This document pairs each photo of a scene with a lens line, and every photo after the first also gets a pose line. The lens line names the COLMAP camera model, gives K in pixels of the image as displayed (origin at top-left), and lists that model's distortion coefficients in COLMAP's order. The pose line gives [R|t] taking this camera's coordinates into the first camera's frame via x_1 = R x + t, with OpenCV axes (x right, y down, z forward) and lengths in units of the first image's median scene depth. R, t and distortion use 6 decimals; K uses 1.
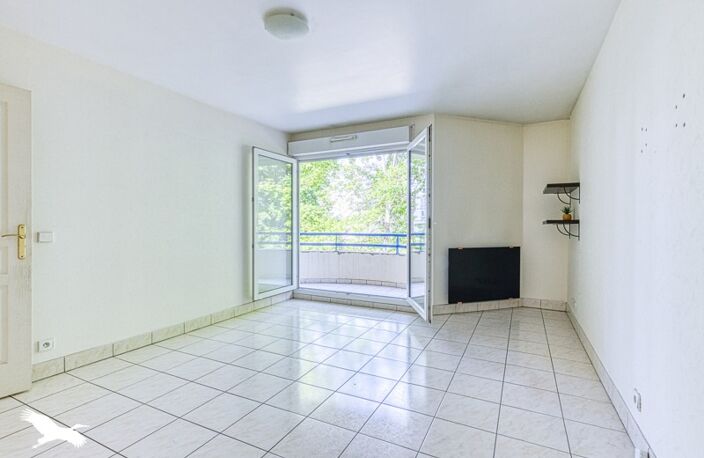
lens RADIAL K [[335.1, 0, 352.6], [0, 335.1, 227.0], [0, 0, 1]] dist [0.000866, 0.000055]
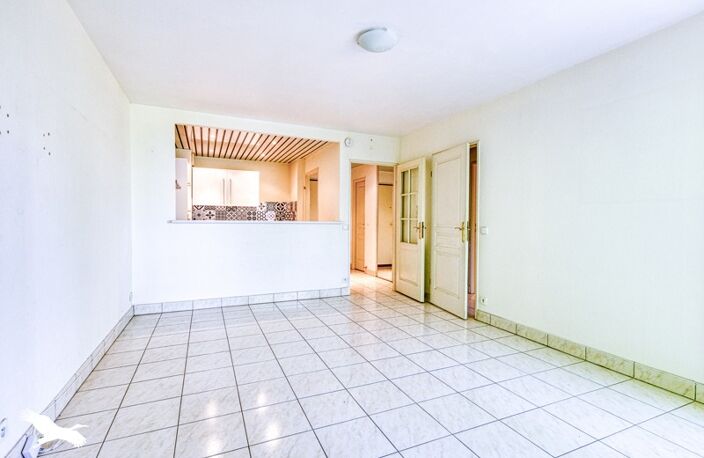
lens RADIAL K [[335.1, 0, 352.5], [0, 335.1, 227.2], [0, 0, 1]] dist [0.000866, 0.000055]
pose [[-0.635694, 0.009455, -0.771883, 0.634967], [-0.011107, 0.999709, 0.021392, -0.010118], [0.771861, 0.022172, -0.635405, 1.483614]]
